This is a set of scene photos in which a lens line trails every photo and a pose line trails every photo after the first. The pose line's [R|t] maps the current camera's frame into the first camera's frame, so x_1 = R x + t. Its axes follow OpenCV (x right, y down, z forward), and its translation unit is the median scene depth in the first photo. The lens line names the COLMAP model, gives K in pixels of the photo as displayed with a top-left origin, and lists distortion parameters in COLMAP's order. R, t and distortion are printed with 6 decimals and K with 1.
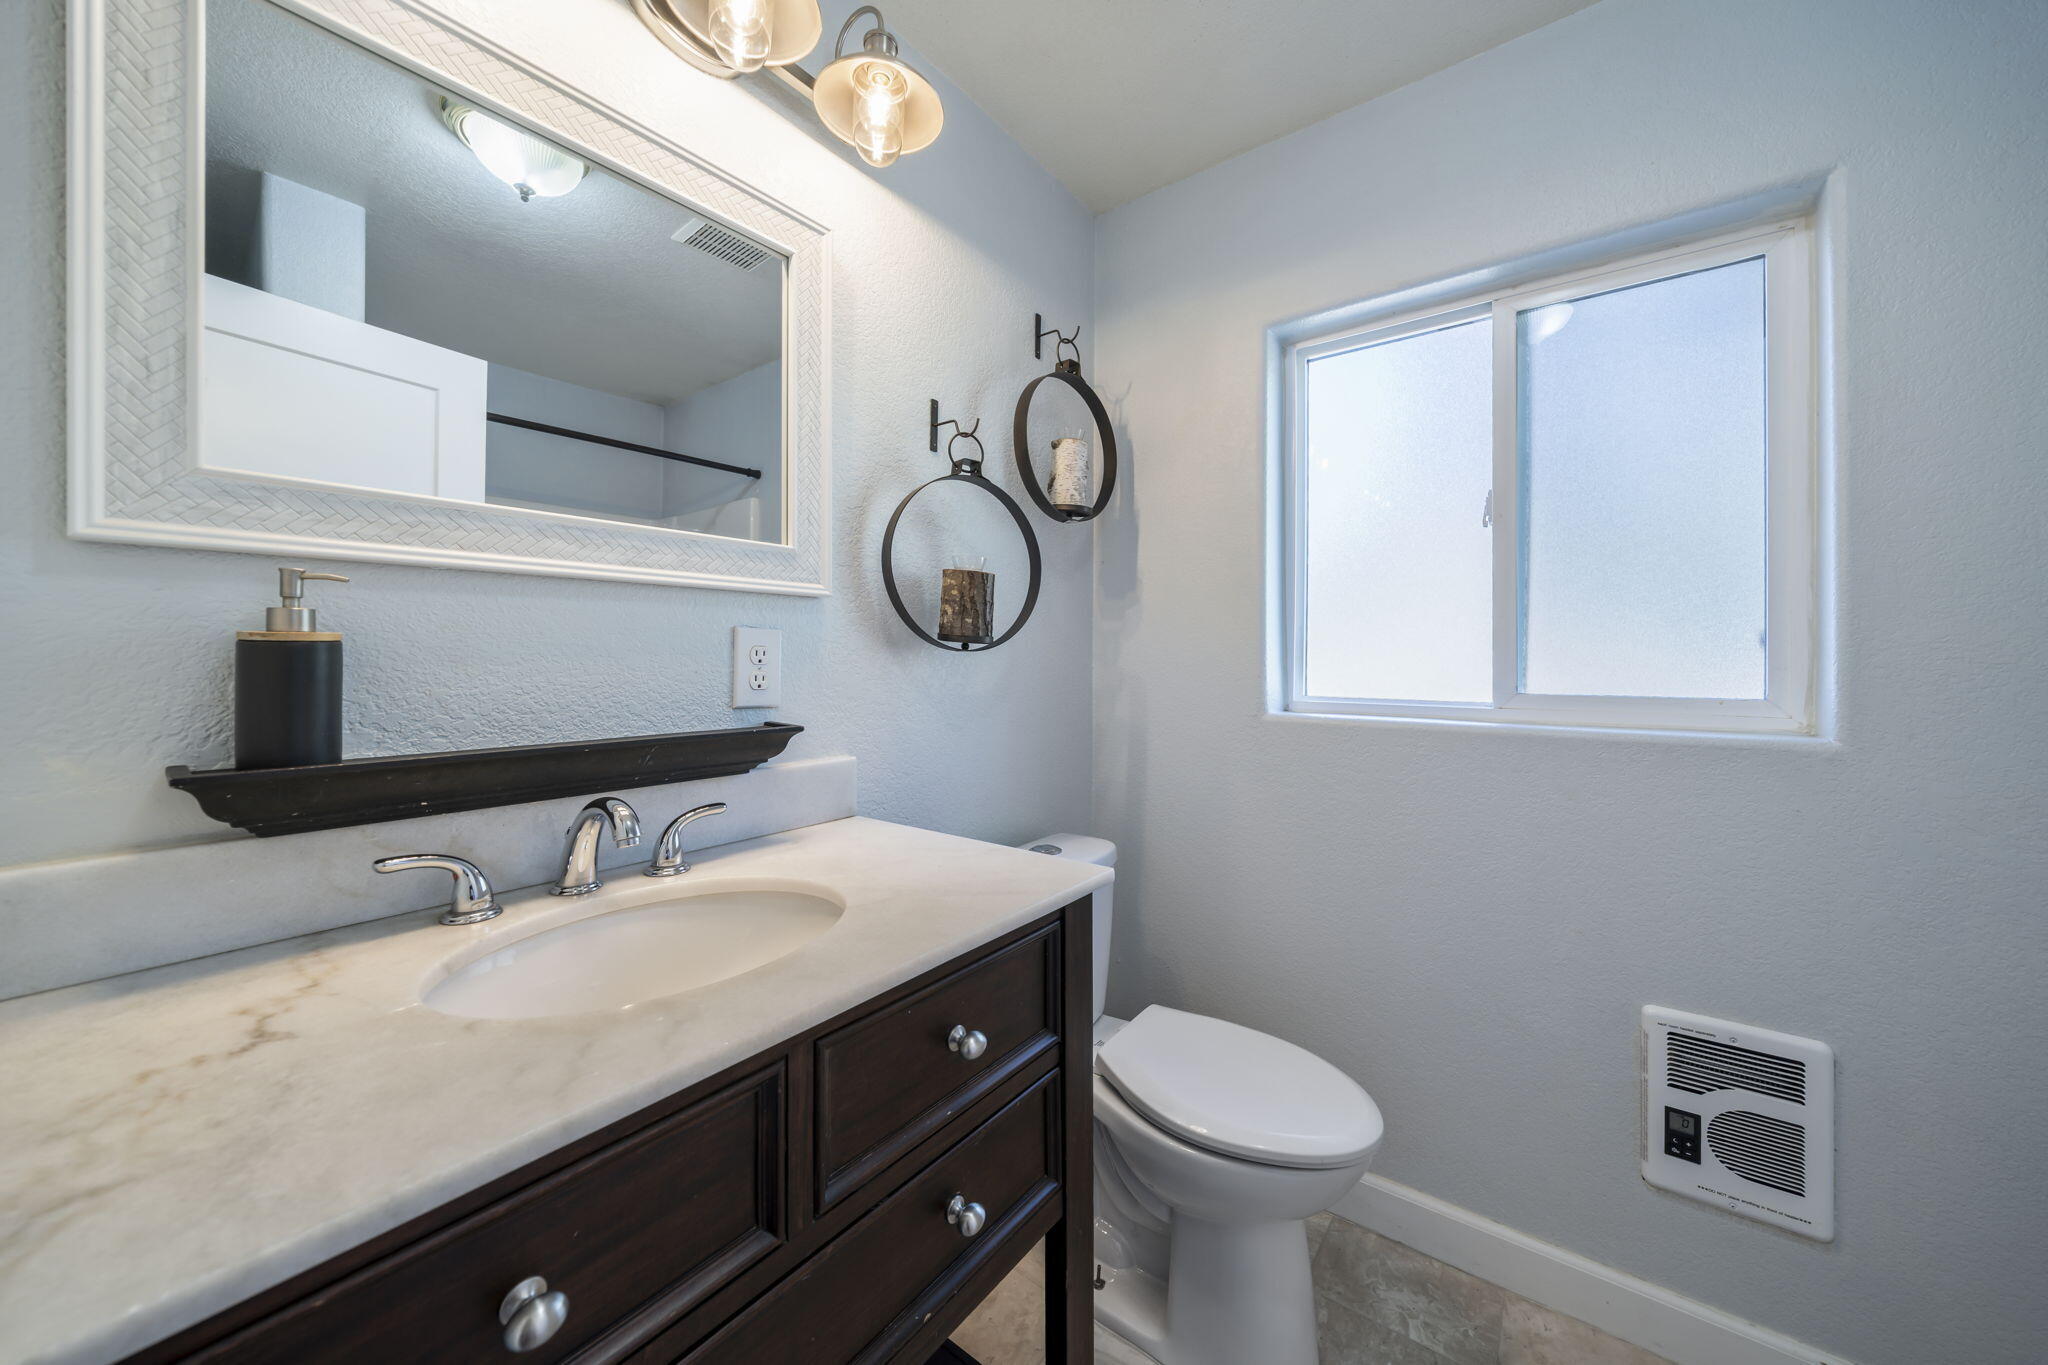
lens RADIAL K [[733.2, 0, 1026.5], [0, 733.2, 651.9], [0, 0, 1]] dist [0.000126, 0.000007]
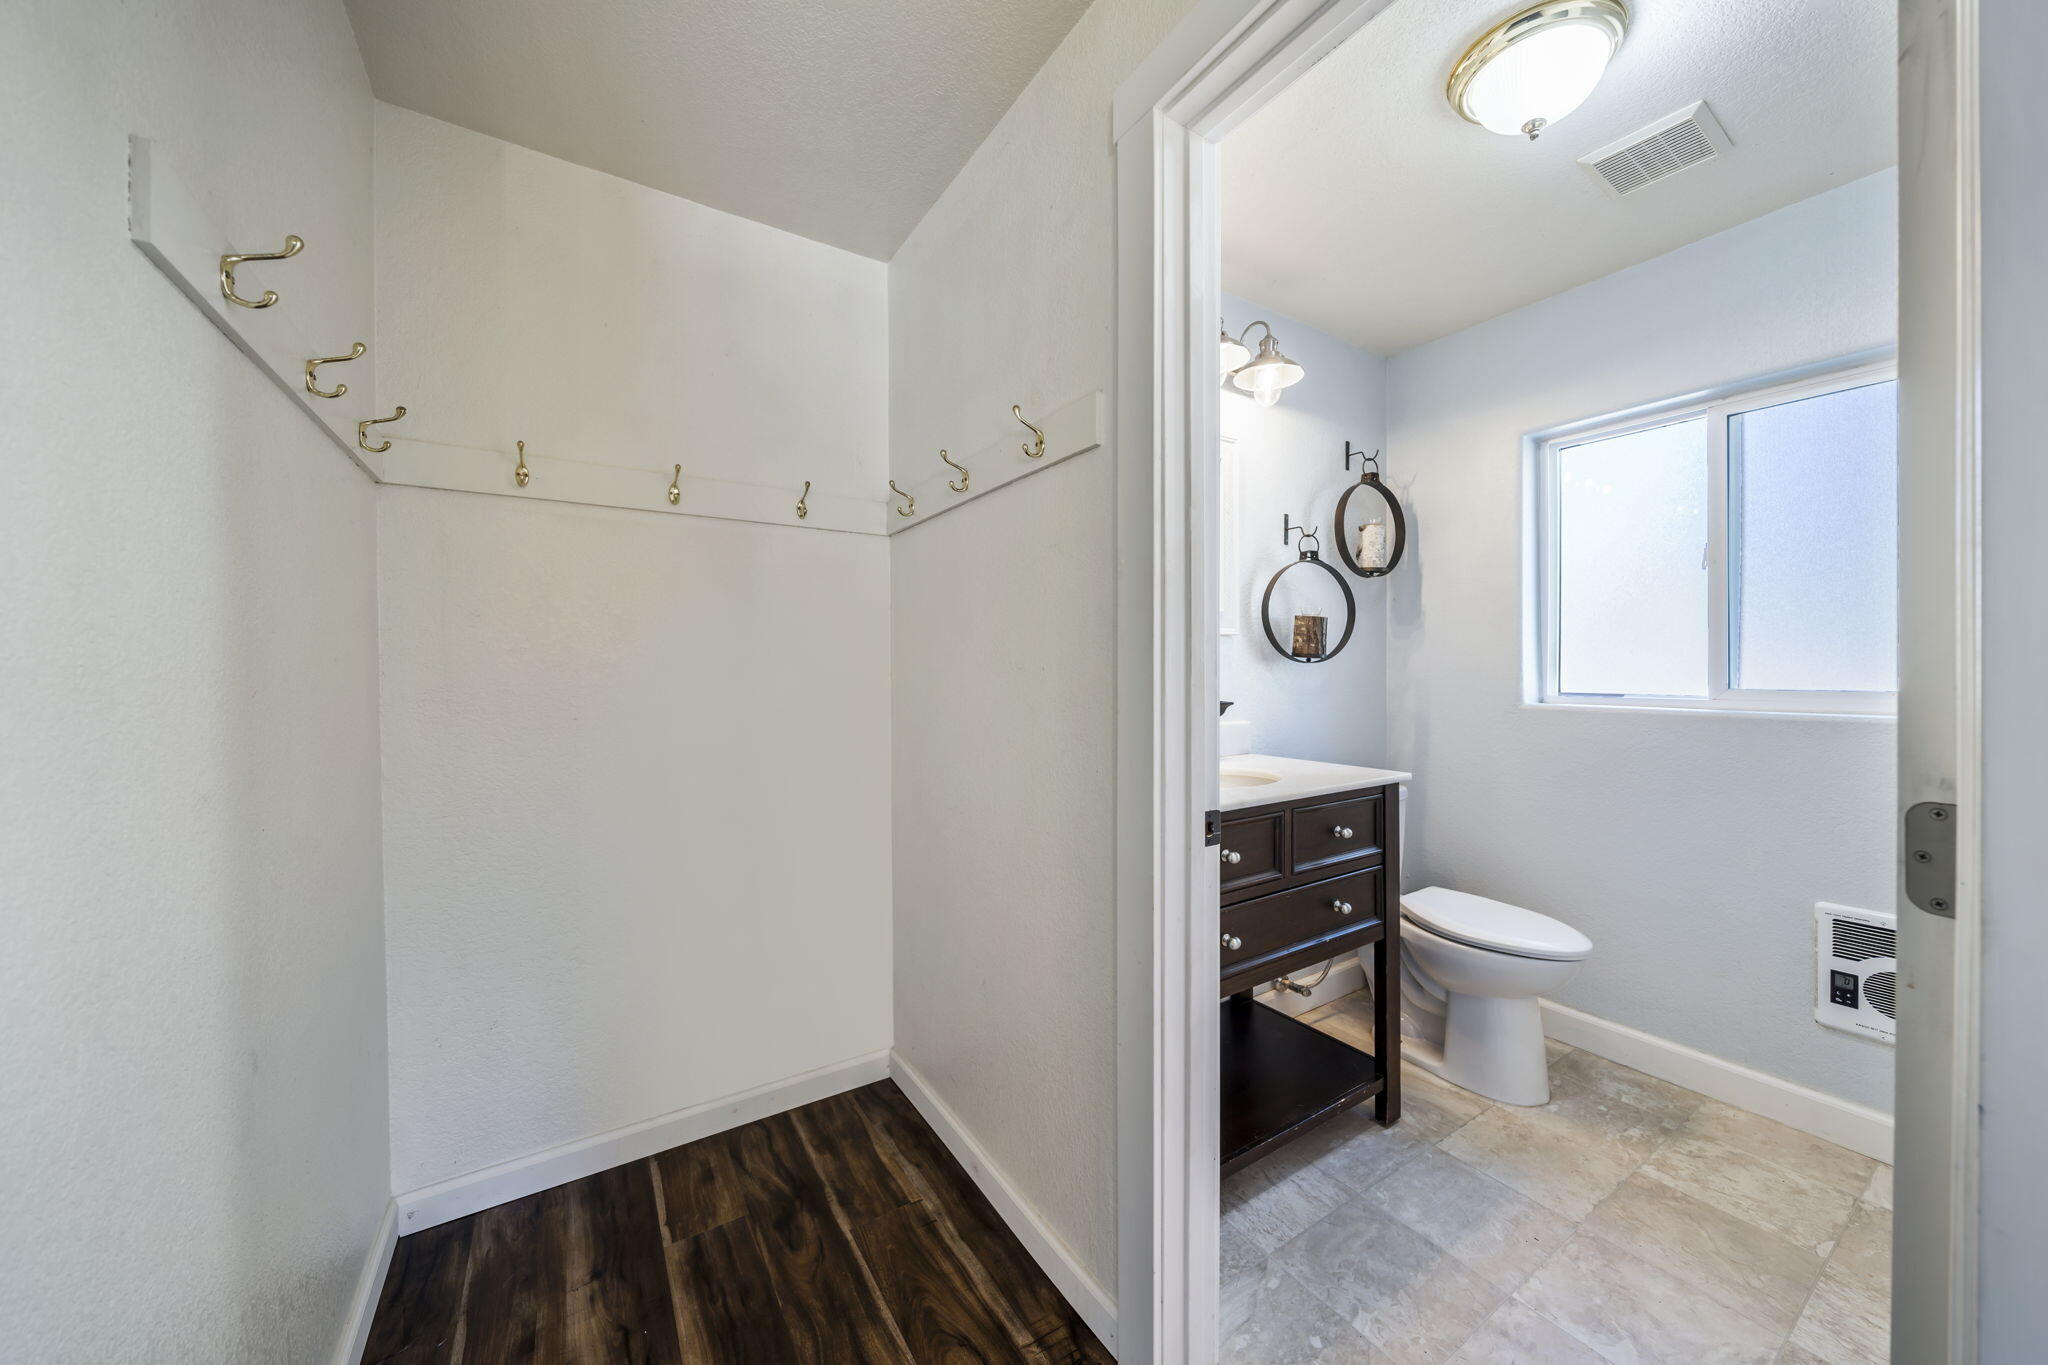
lens RADIAL K [[714.8, 0, 1028.0], [0, 714.8, 671.0], [0, 0, 1]] dist [-0.002110, -0.000223]
pose [[0.939936, -0.006132, -0.341295, -0.128071], [0.010790, 0.999873, 0.011753, -0.008326], [0.341179, -0.014730, 0.939883, -0.771927]]
